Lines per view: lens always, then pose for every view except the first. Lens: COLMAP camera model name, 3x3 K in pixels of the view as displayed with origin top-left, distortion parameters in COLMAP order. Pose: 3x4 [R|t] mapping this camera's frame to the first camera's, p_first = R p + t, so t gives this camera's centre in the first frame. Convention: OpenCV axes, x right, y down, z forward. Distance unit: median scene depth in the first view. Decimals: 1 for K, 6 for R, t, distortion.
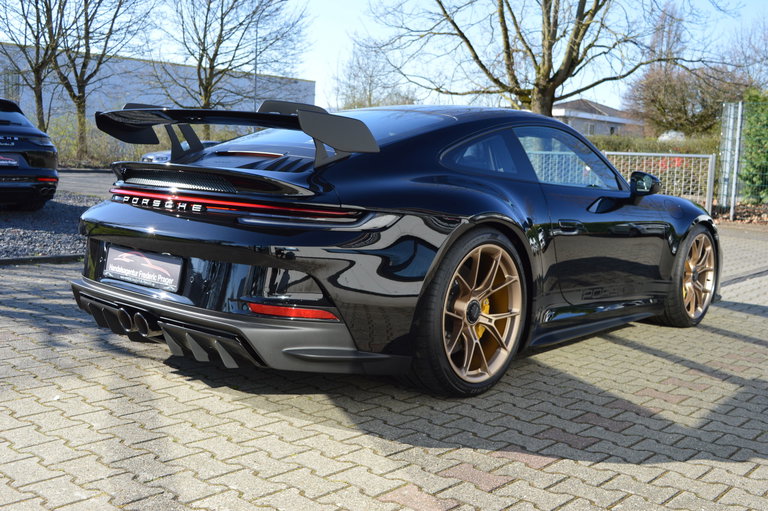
lens RADIAL K [[843.4, 0, 384.0], [0, 843.4, 255.5], [0, 0, 1]] dist [-0.065732, 0.009187]
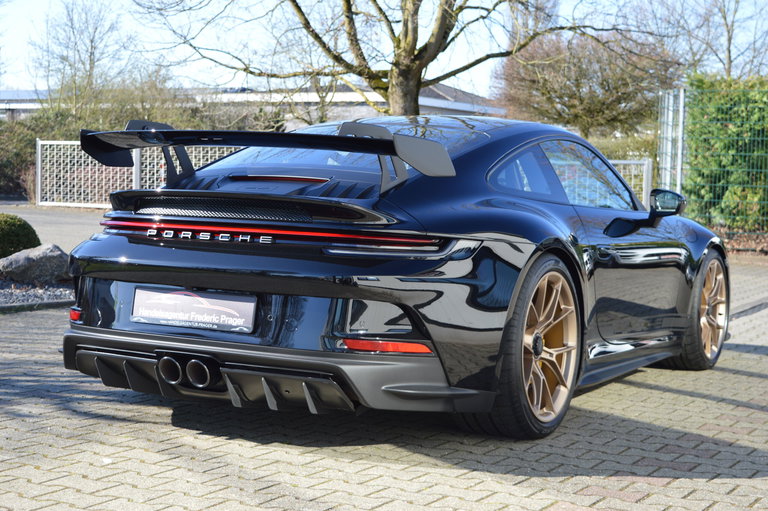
lens RADIAL K [[1351.1, 0, 384.0], [0, 1351.1, 255.5], [0, 0, 1]] dist [0.003455, 0.131544]
pose [[0.974623, -0.028169, 0.222073, -0.261990], [0.038971, 0.998253, -0.044410, 0.018738], [-0.220434, 0.051937, 0.974018, -0.280052]]
